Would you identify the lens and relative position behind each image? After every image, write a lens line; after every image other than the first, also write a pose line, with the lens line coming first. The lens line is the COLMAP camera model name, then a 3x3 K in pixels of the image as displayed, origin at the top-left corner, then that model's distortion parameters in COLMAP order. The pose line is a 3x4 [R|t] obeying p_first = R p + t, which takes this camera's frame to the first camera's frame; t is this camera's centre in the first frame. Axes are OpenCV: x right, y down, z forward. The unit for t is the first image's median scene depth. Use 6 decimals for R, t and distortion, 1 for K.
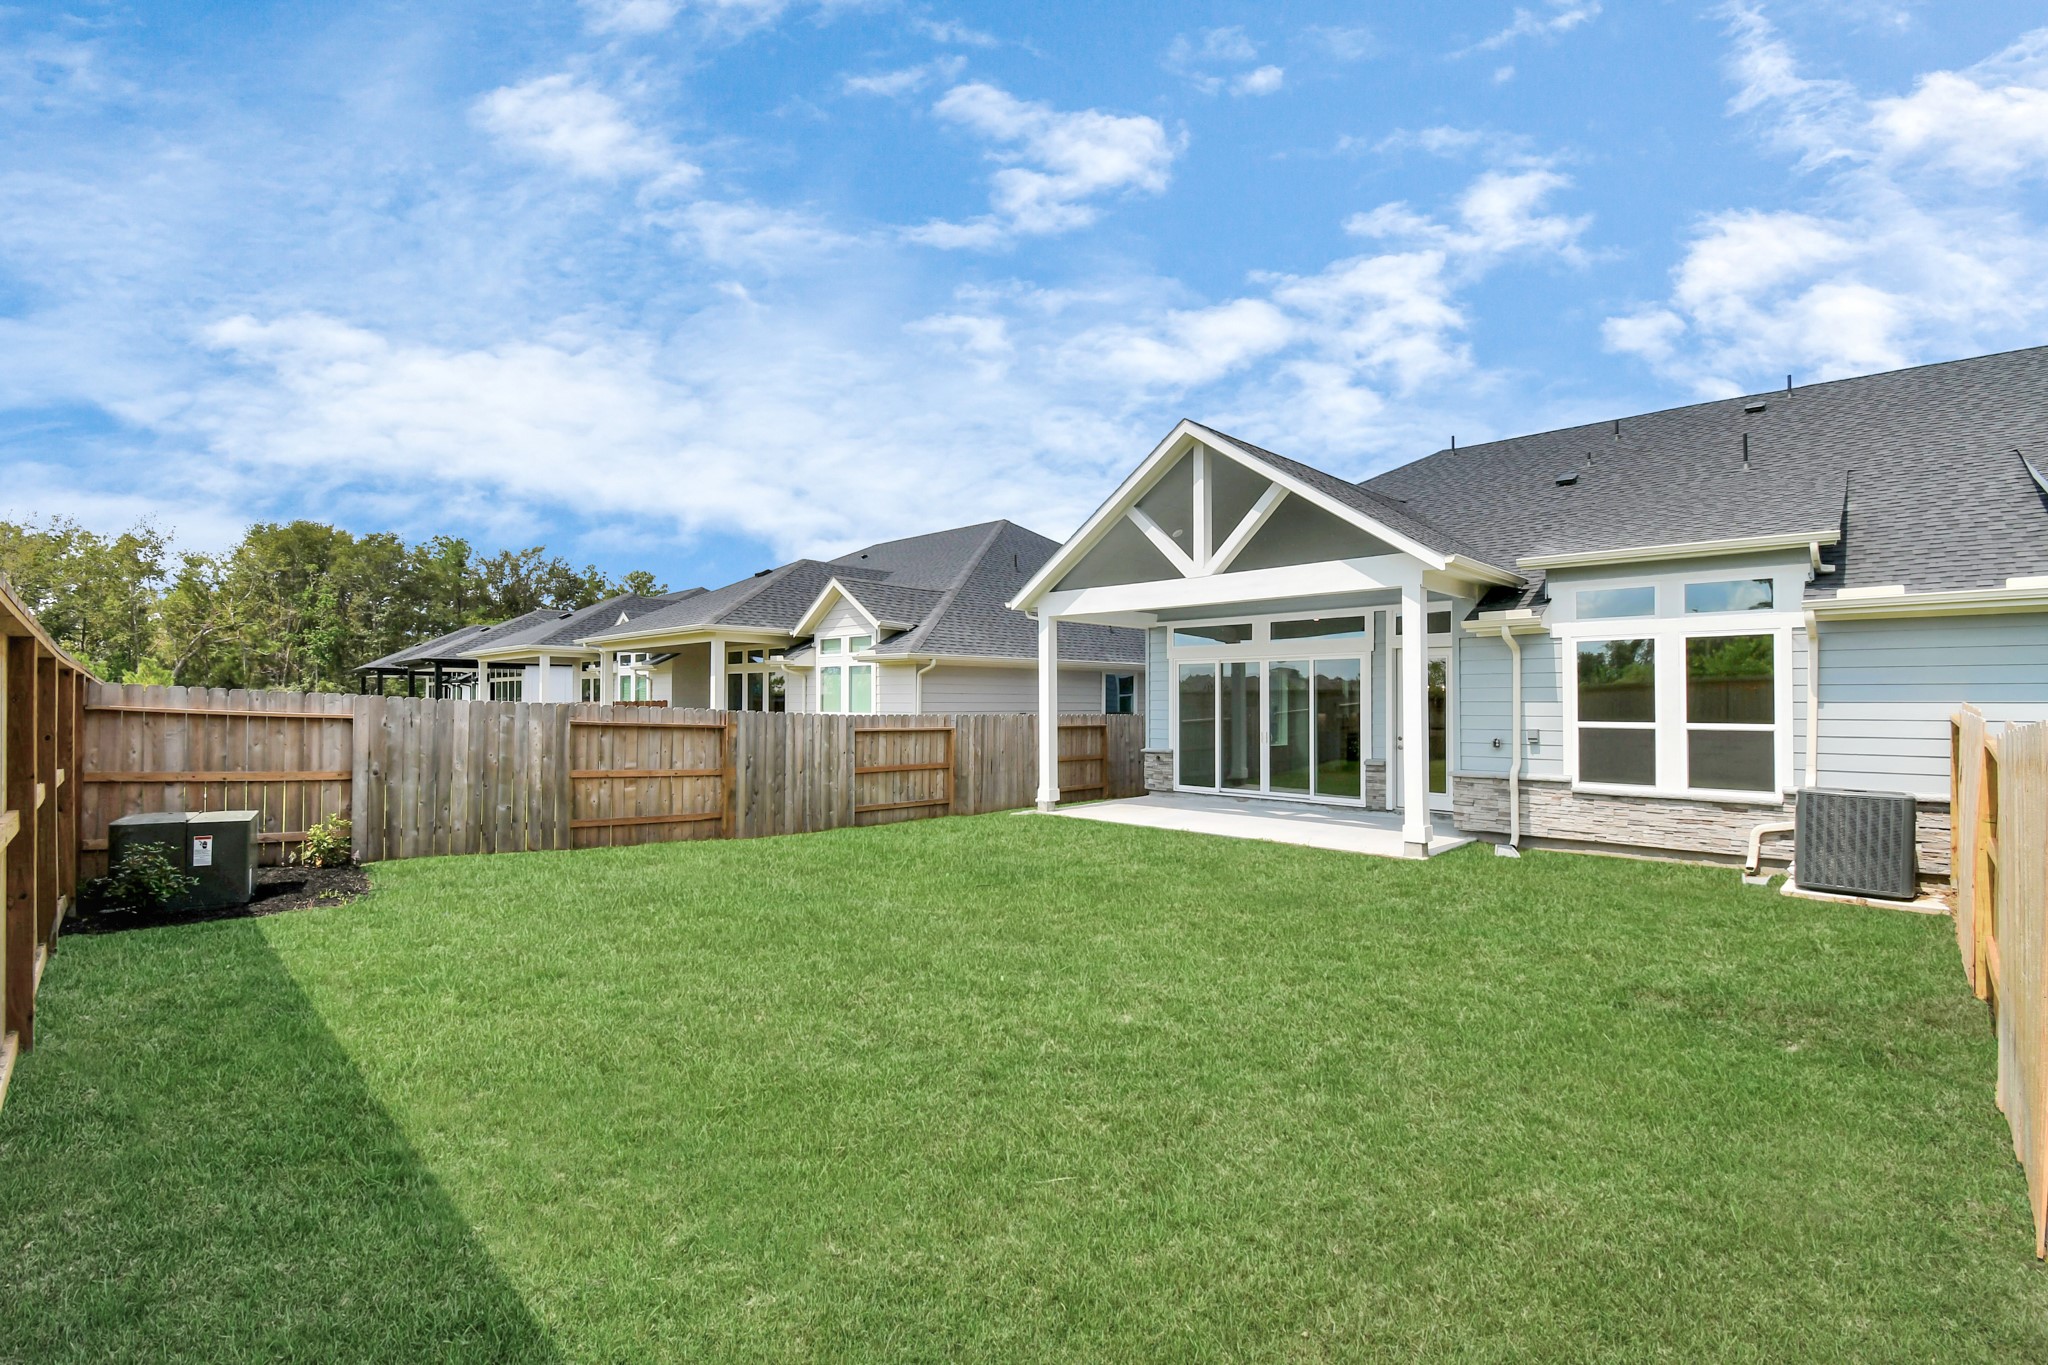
lens RADIAL K [[897.4, 0, 1021.4], [0, 897.4, 687.3], [0, 0, 1]] dist [0.016784, -0.023993]
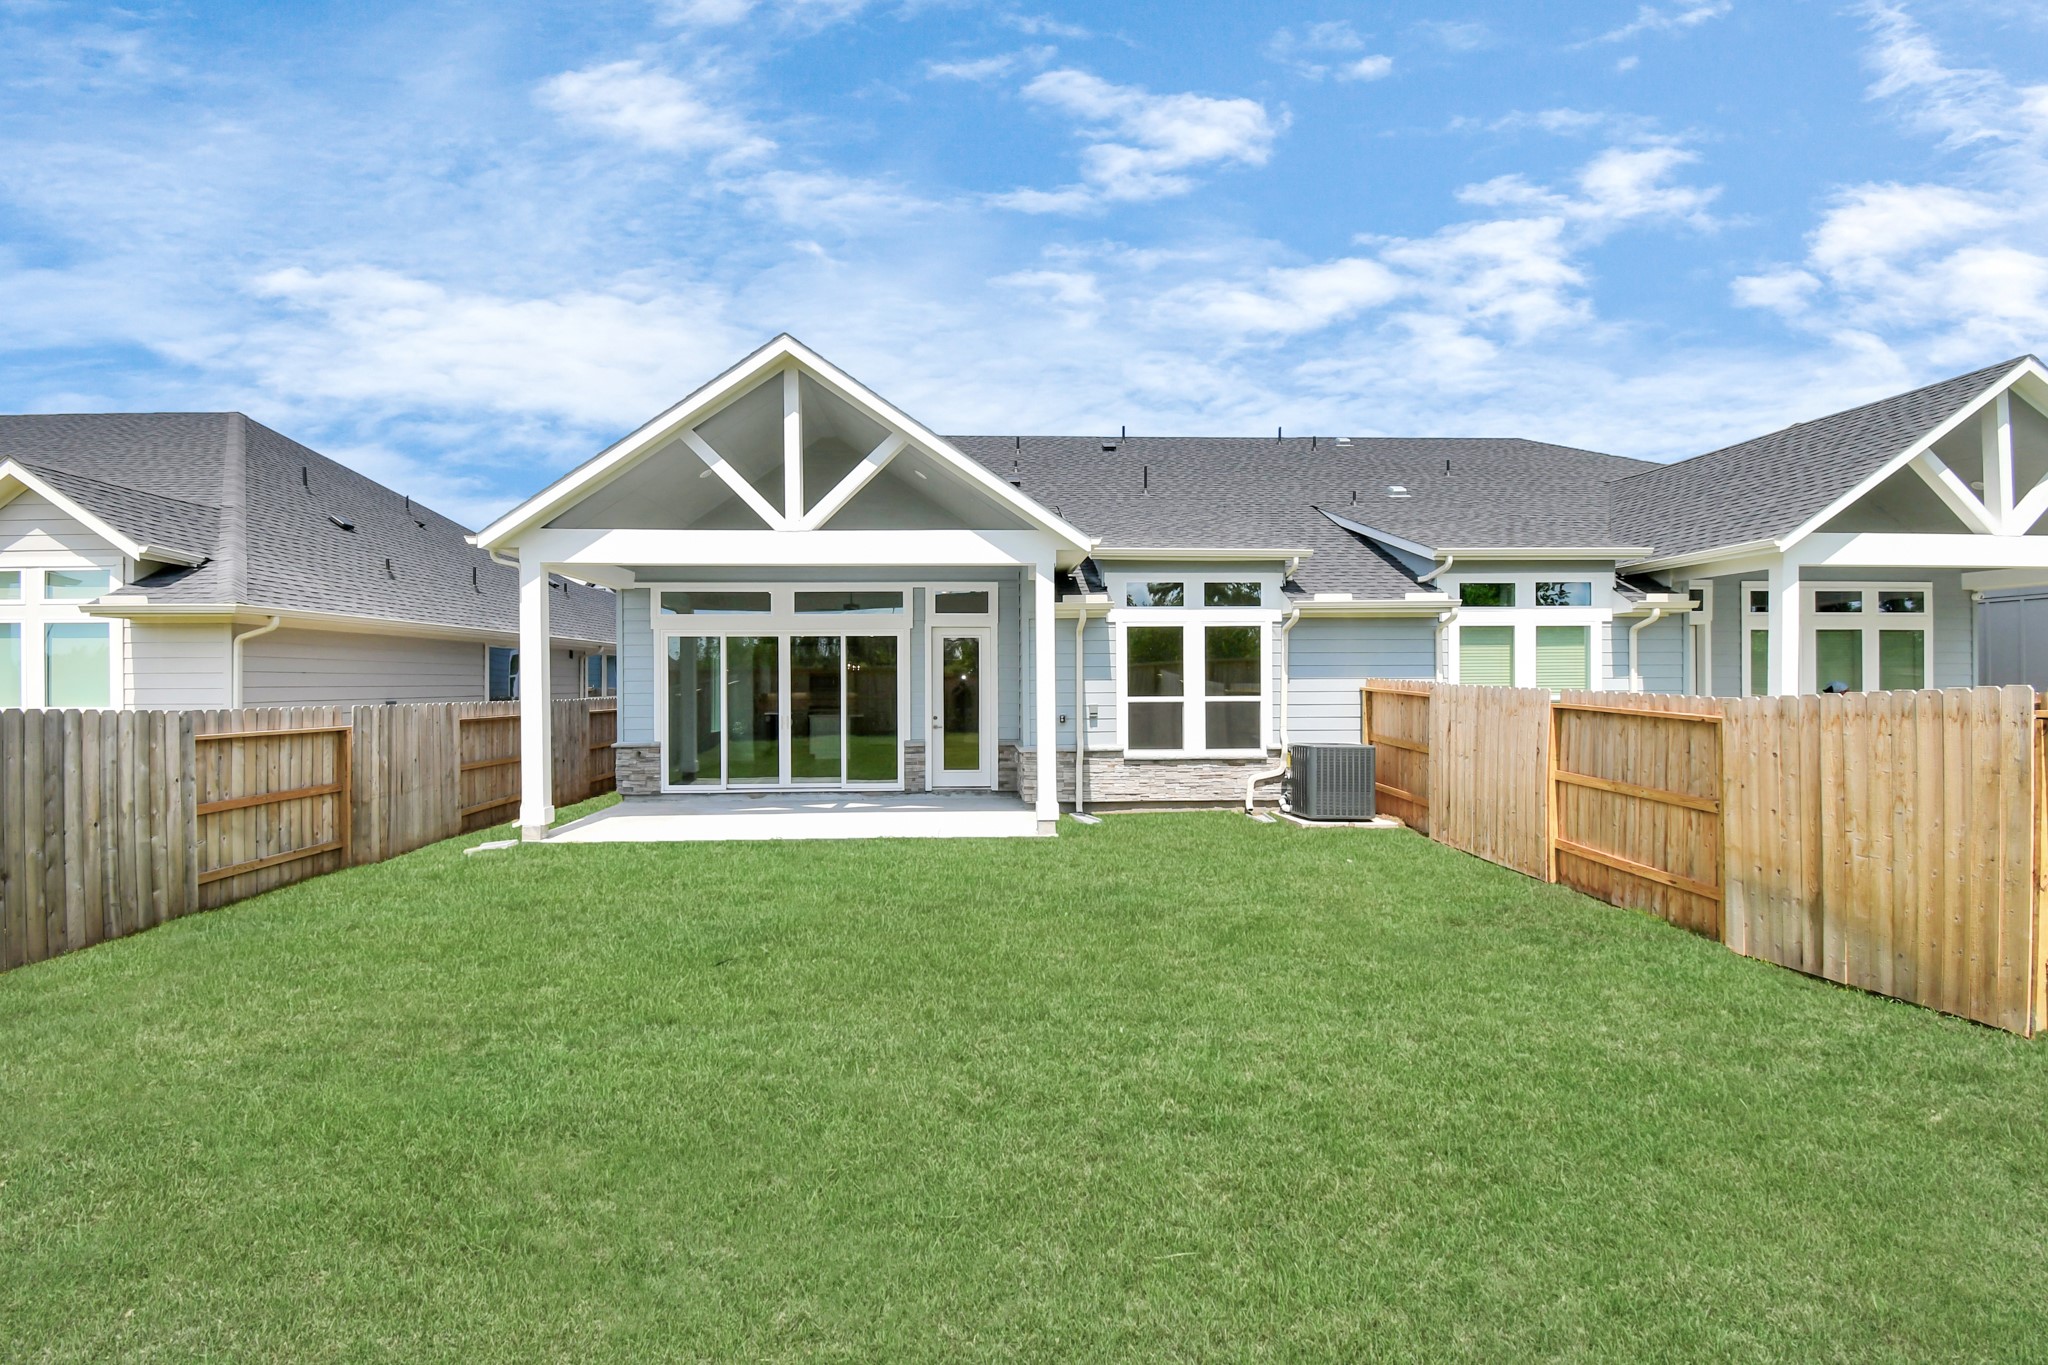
lens RADIAL K [[897.4, 0, 1021.4], [0, 897.4, 687.3], [0, 0, 1]] dist [0.016784, -0.023993]
pose [[0.687416, -0.010681, 0.726186, -0.237038], [-0.004175, 0.999817, 0.018657, 0.004064], [-0.726252, -0.015857, 0.687245, 0.254570]]
